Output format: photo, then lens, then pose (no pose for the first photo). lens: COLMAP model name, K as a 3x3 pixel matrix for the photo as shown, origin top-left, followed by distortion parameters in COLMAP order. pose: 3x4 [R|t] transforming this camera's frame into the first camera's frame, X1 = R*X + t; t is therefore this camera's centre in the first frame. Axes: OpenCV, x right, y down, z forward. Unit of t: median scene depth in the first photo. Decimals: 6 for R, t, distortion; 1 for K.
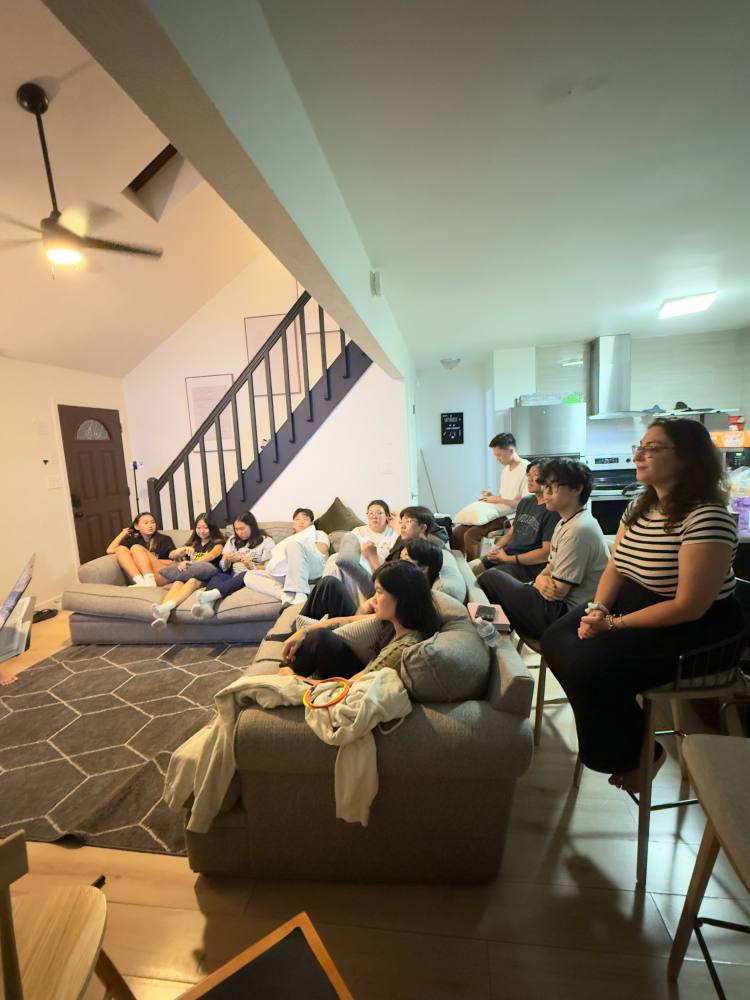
lens RADIAL K [[462.7, 0, 378.8], [0, 462.7, 499.0], [0, 0, 1]] dist [0.006726, -0.003569]
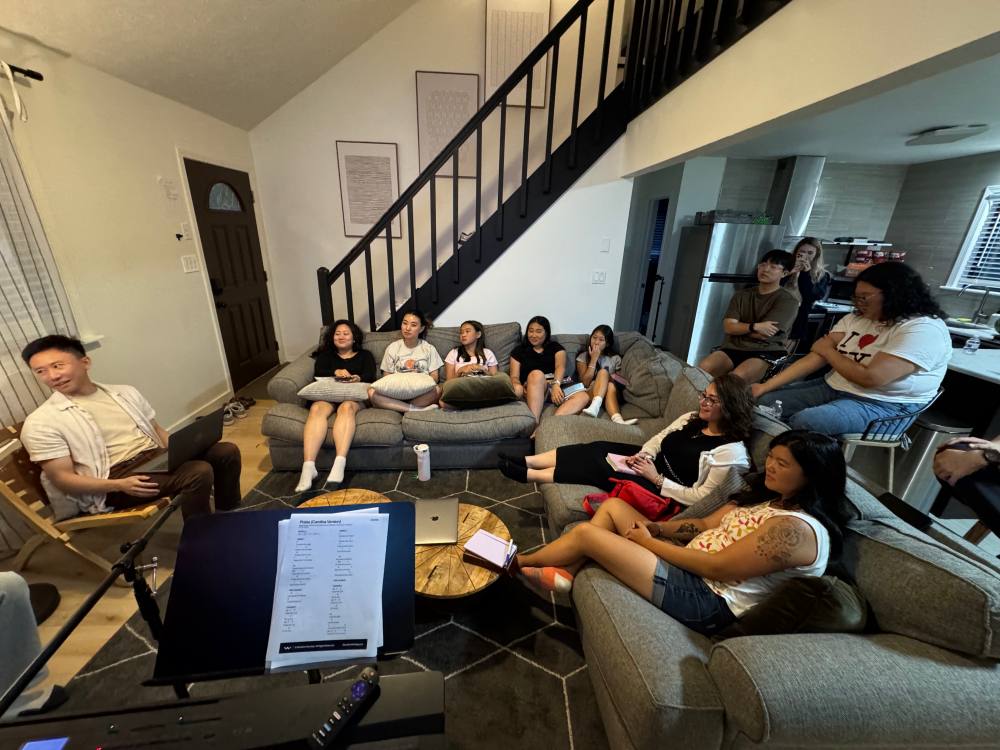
lens RADIAL K [[401.0, 0, 501.4], [0, 401.0, 375.5], [0, 0, 1]] dist [-0.001057, 0.000310]
pose [[0.979659, 0.023591, 0.199279, -0.322744], [-0.067091, 0.974424, 0.214467, -0.033535], [-0.189122, -0.223474, 0.956186, 0.206901]]
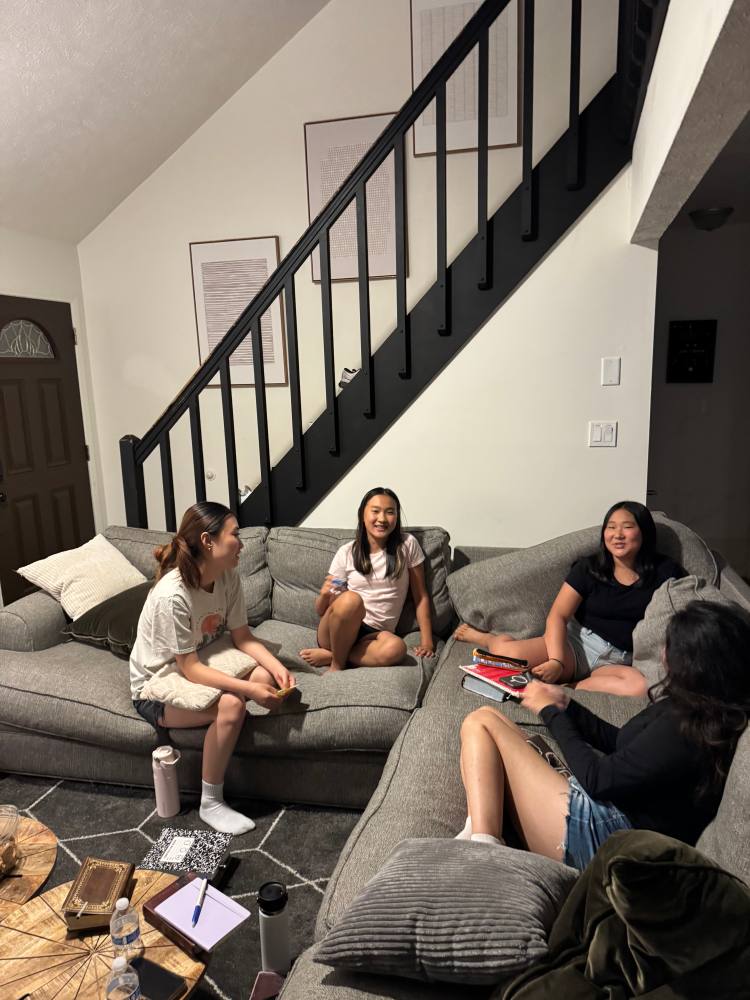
lens RADIAL K [[715.0, 0, 383.4], [0, 715.0, 503.4], [0, 0, 1]] dist [0.045637, -0.037563]
pose [[0.993582, 0.046034, -0.103320, -0.121950], [-0.038928, 0.996803, 0.069770, -0.038627], [0.106202, -0.065300, 0.992198, 0.229449]]
